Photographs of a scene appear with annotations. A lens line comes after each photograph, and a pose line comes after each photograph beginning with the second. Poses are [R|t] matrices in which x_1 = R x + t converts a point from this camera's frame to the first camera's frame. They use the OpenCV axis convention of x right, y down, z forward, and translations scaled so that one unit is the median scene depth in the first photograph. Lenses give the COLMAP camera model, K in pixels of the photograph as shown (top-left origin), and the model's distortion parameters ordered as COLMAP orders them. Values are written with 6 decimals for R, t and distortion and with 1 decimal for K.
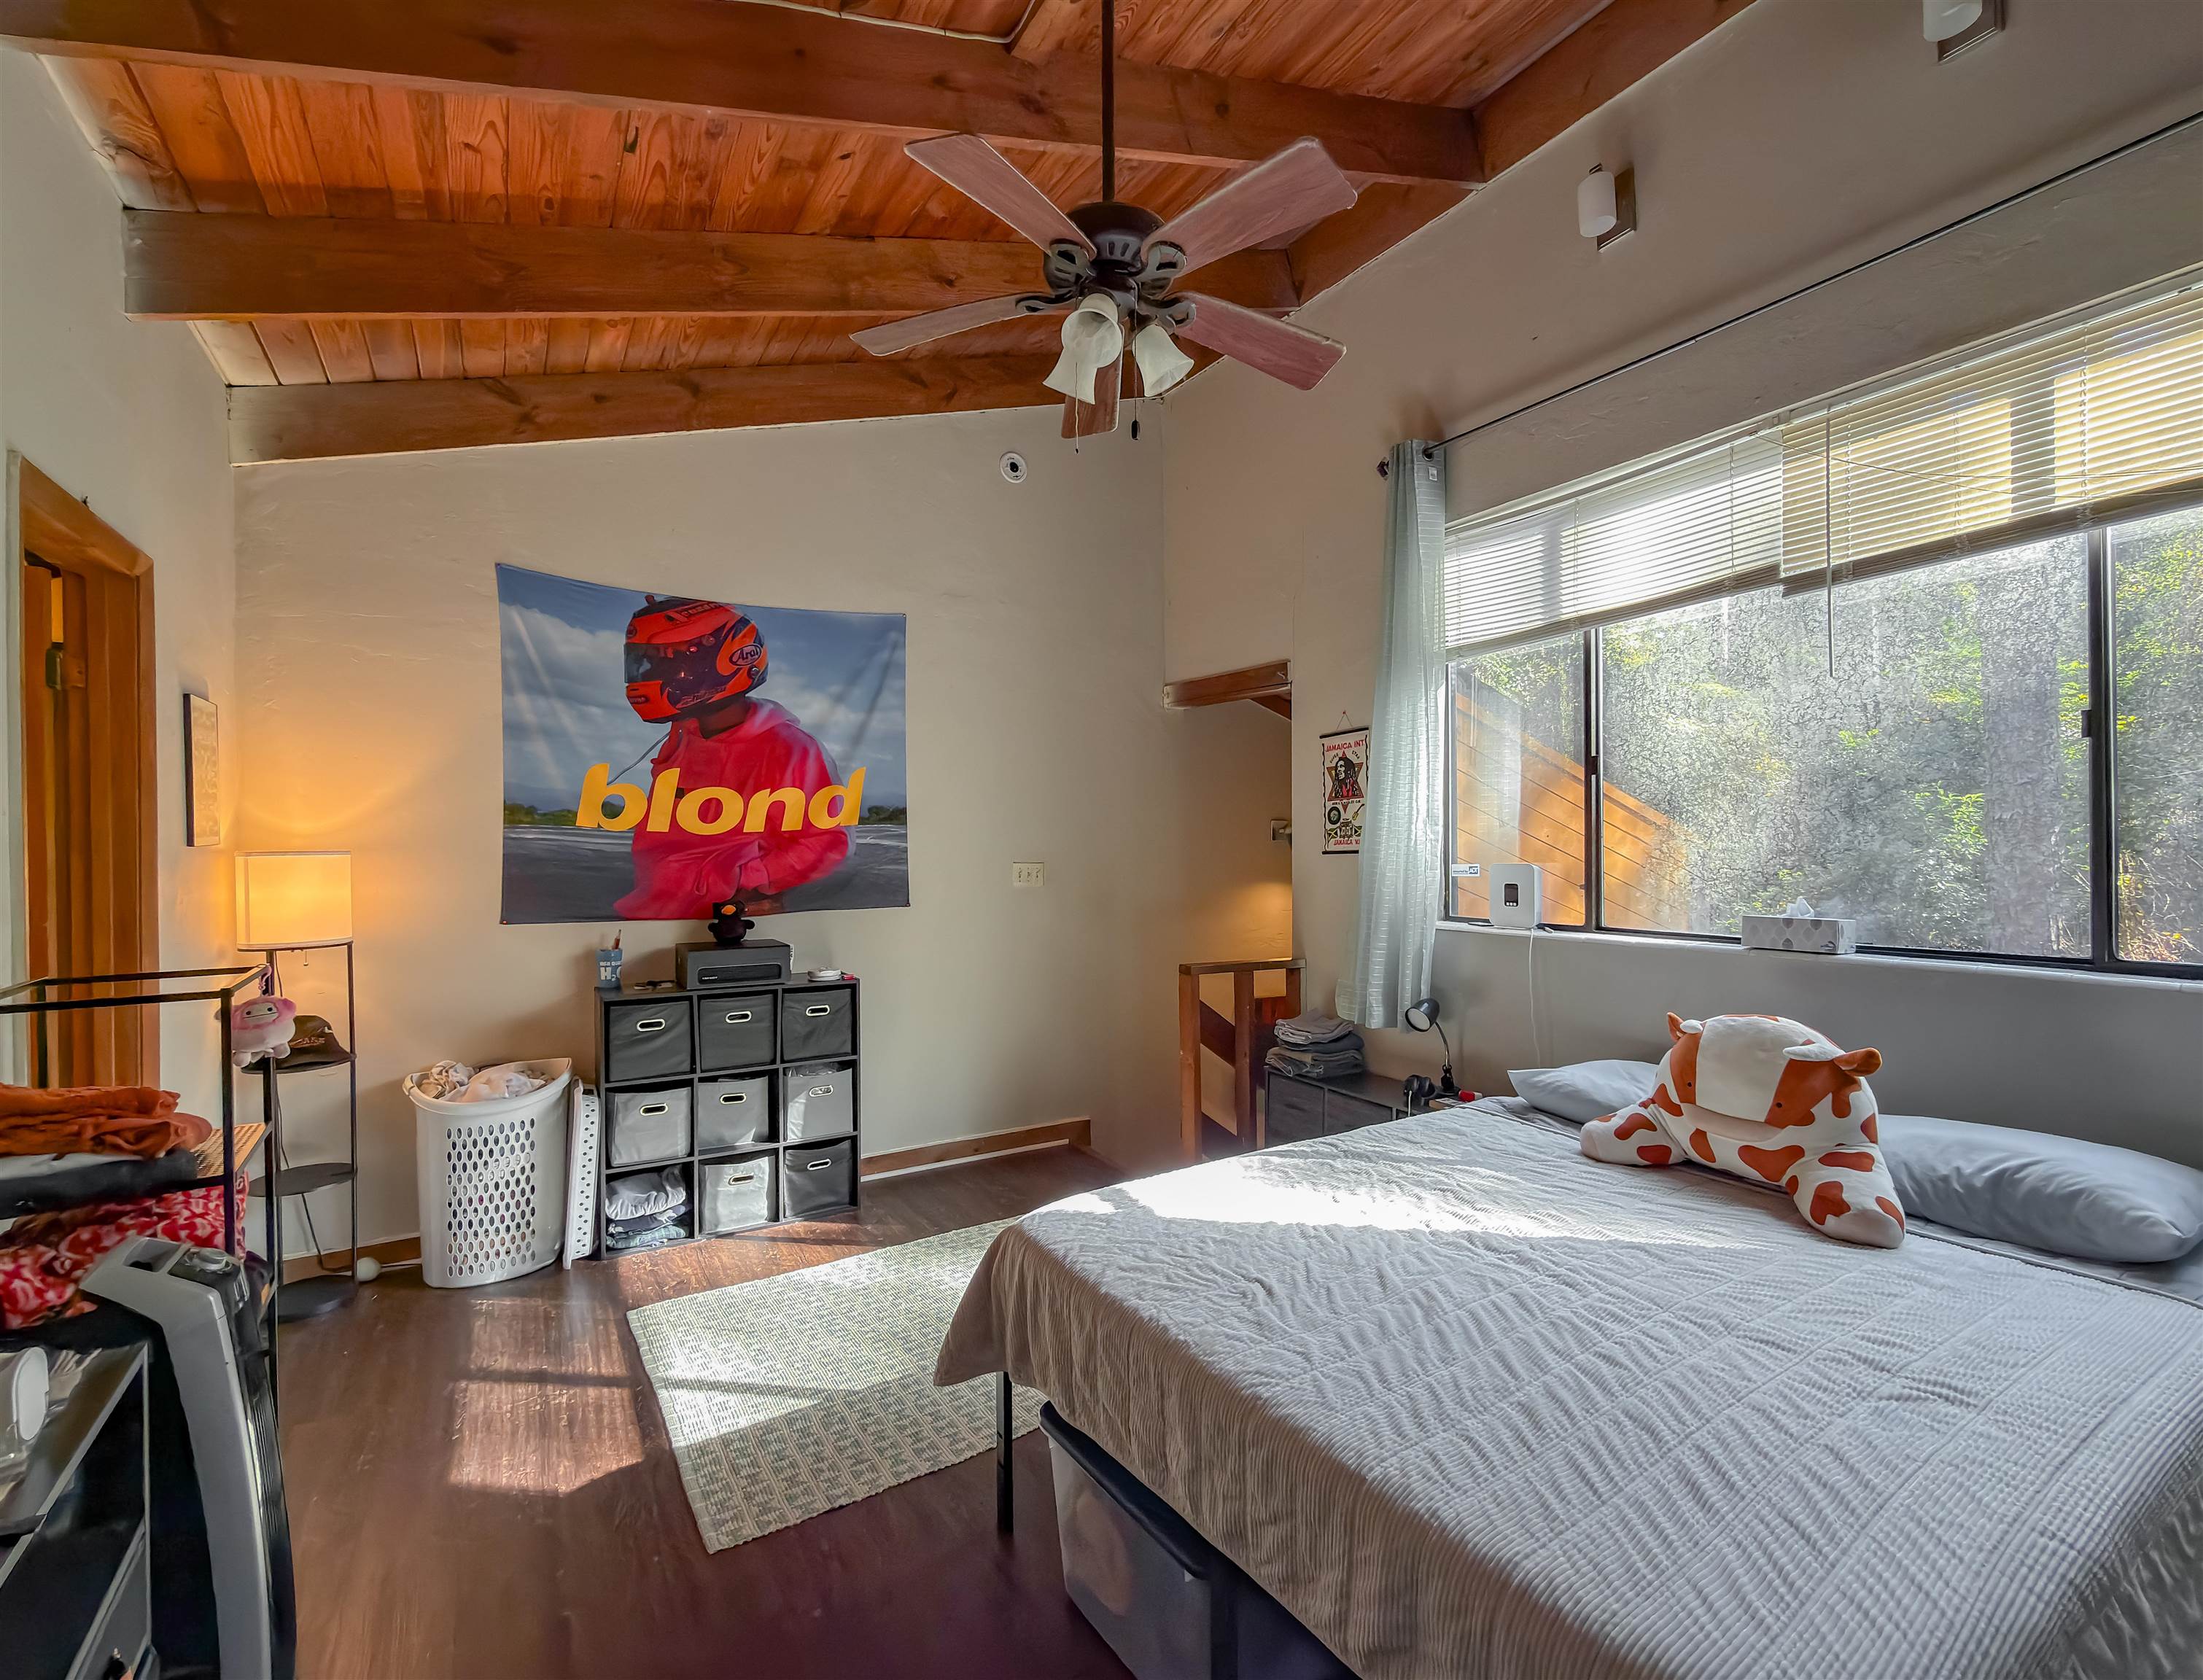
lens RADIAL K [[959.7, 0, 1085.3], [0, 959.7, 844.1], [0, 0, 1]] dist [0.000883, 0.000624]
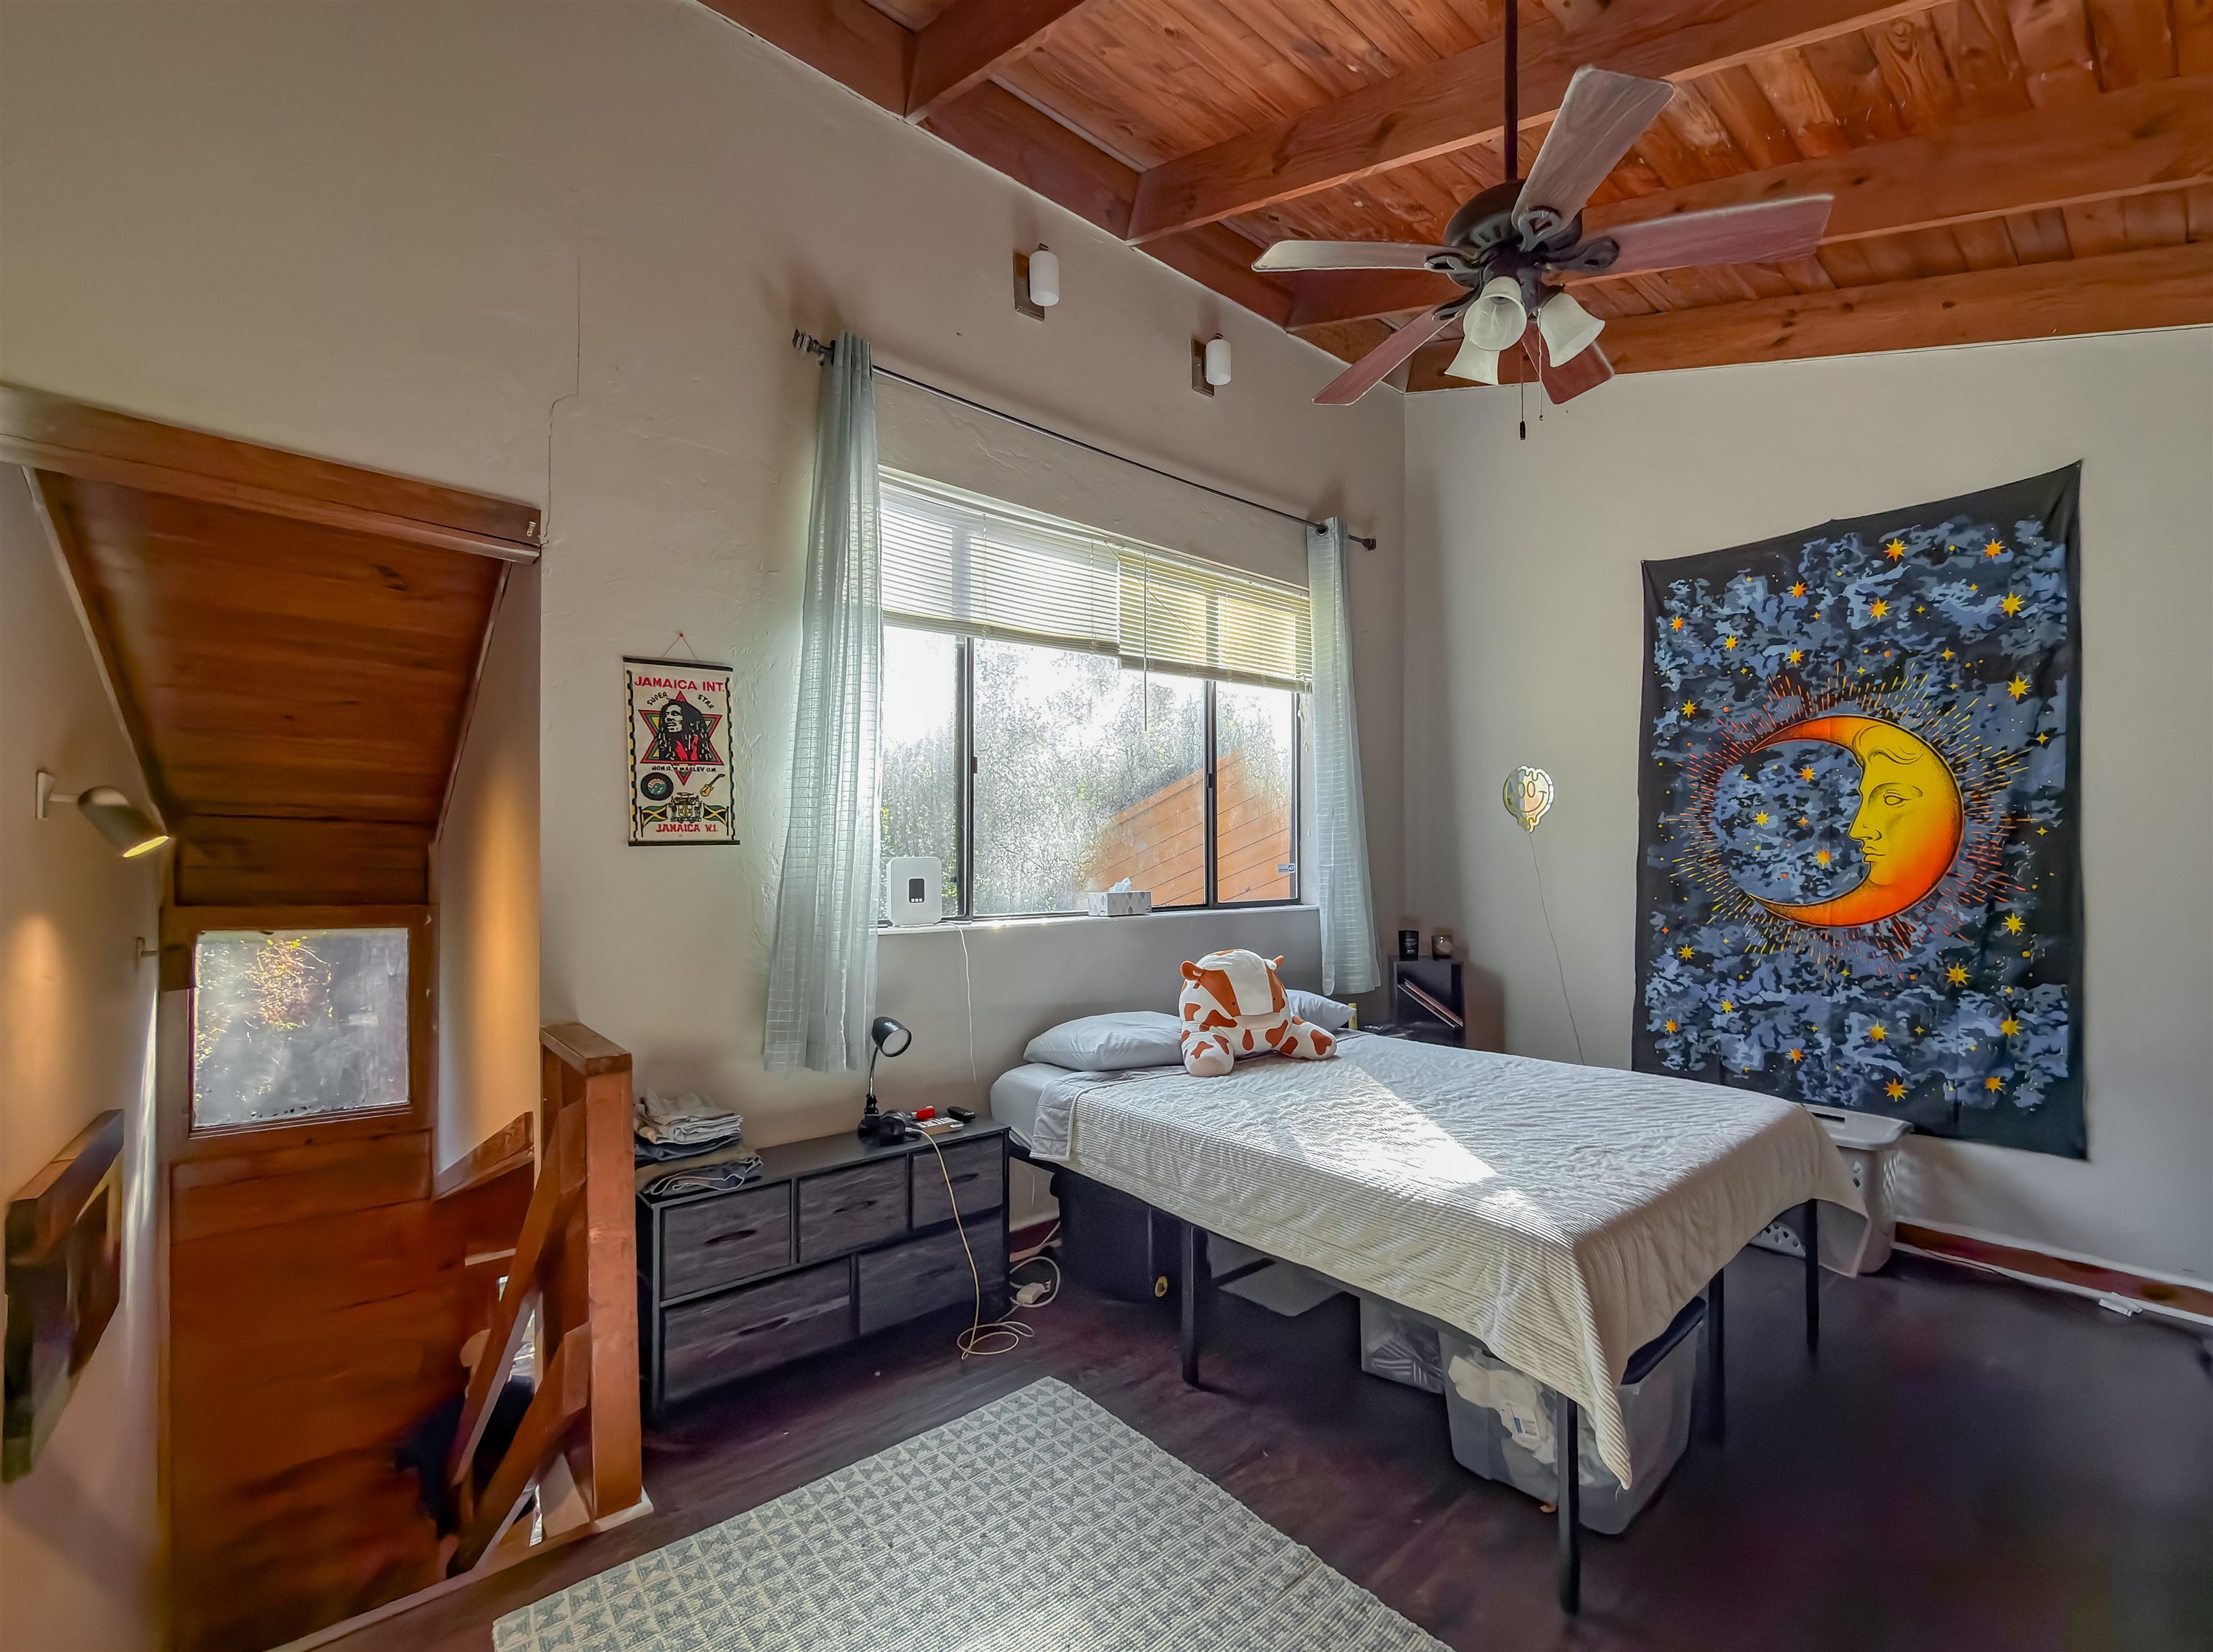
lens RADIAL K [[956.1, 0, 1194.9], [0, 956.1, 848.6], [0, 0, 1]] dist [-0.001135, -0.000059]
pose [[-0.196841, 0.014391, 0.980330, -0.586897], [-0.001295, 0.999888, -0.014938, 0.028327], [-0.980435, -0.004209, -0.196800, 1.008326]]
